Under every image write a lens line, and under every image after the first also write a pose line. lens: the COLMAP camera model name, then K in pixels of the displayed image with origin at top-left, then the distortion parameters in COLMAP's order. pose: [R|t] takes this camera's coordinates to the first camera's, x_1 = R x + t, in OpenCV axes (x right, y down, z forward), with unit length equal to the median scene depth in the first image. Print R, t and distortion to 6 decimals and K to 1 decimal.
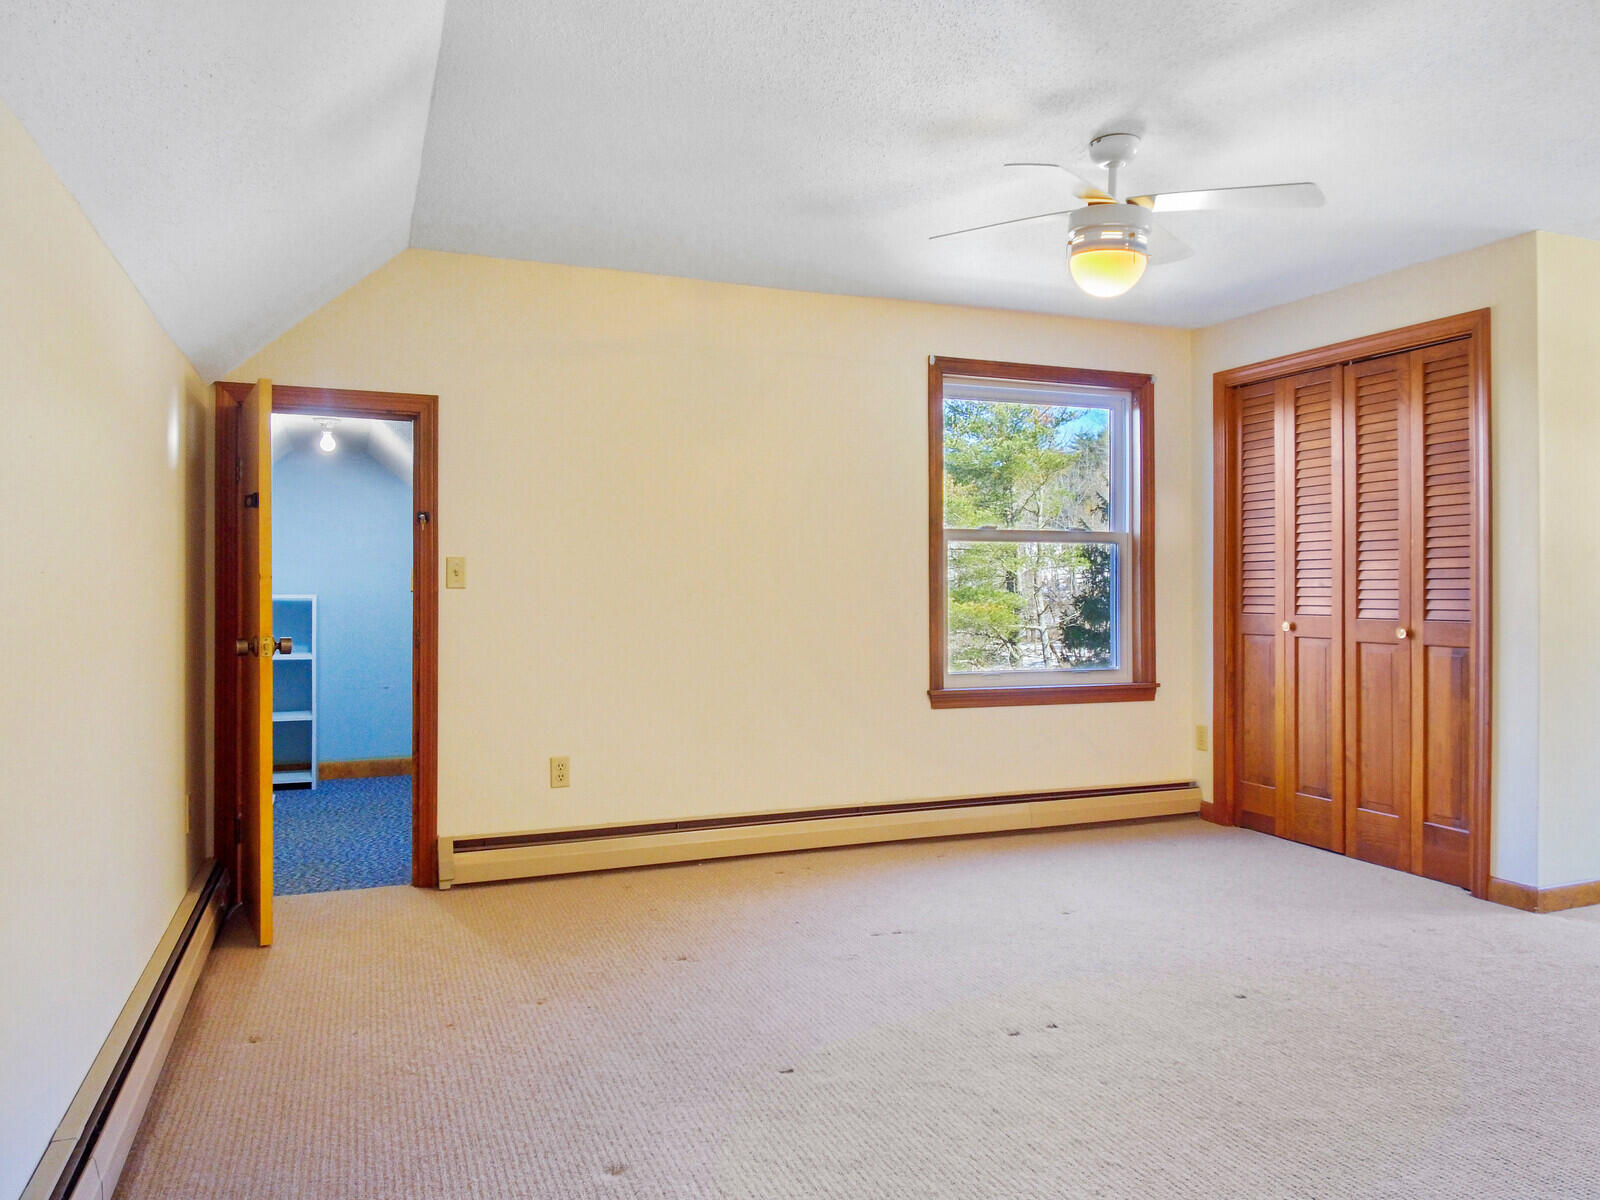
lens RADIAL K [[1089.1, 0, 800.0], [0, 1089.1, 600.0], [0, 0, 1]] dist [0.001484, -0.034611]
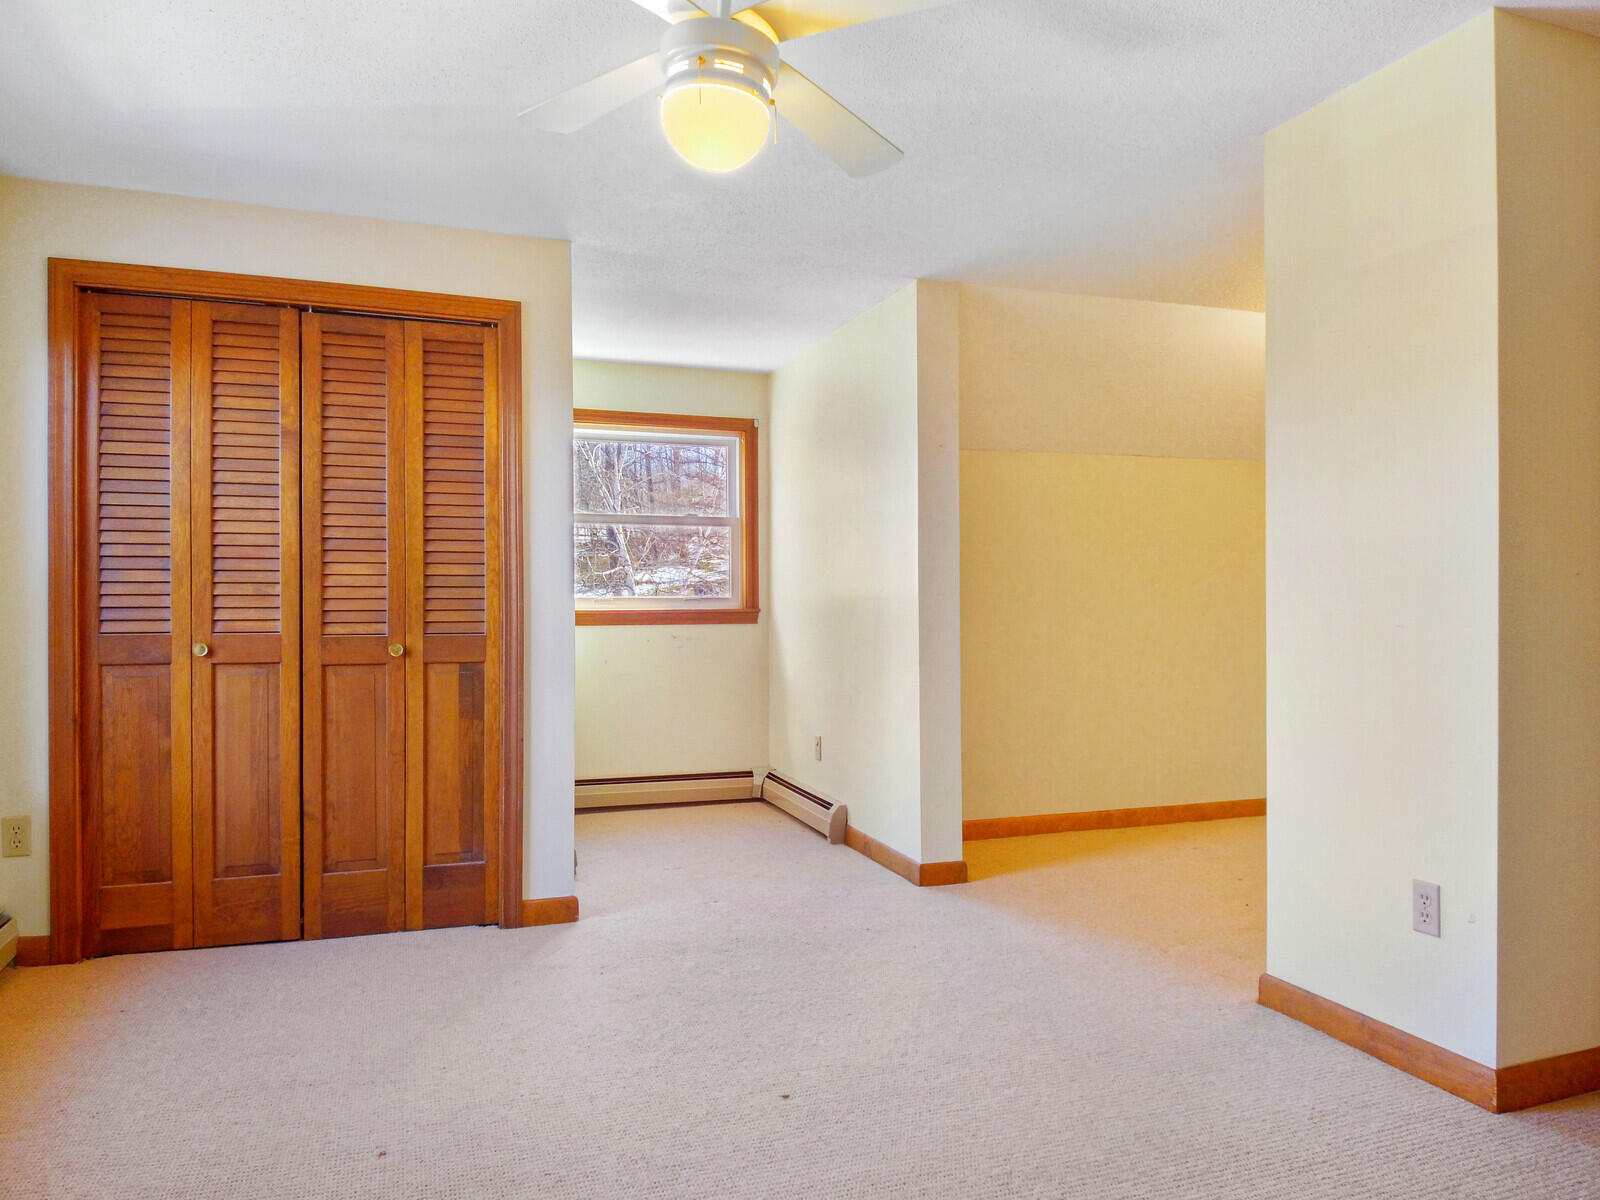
lens RADIAL K [[1089.1, 0, 800.0], [0, 1089.1, 600.0], [0, 0, 1]] dist [0.001484, -0.034611]
pose [[0.035635, 0.002711, 0.999361, -0.268623], [0.007157, 0.999970, -0.002968, -0.003504], [-0.999339, 0.007258, 0.035614, 0.626382]]
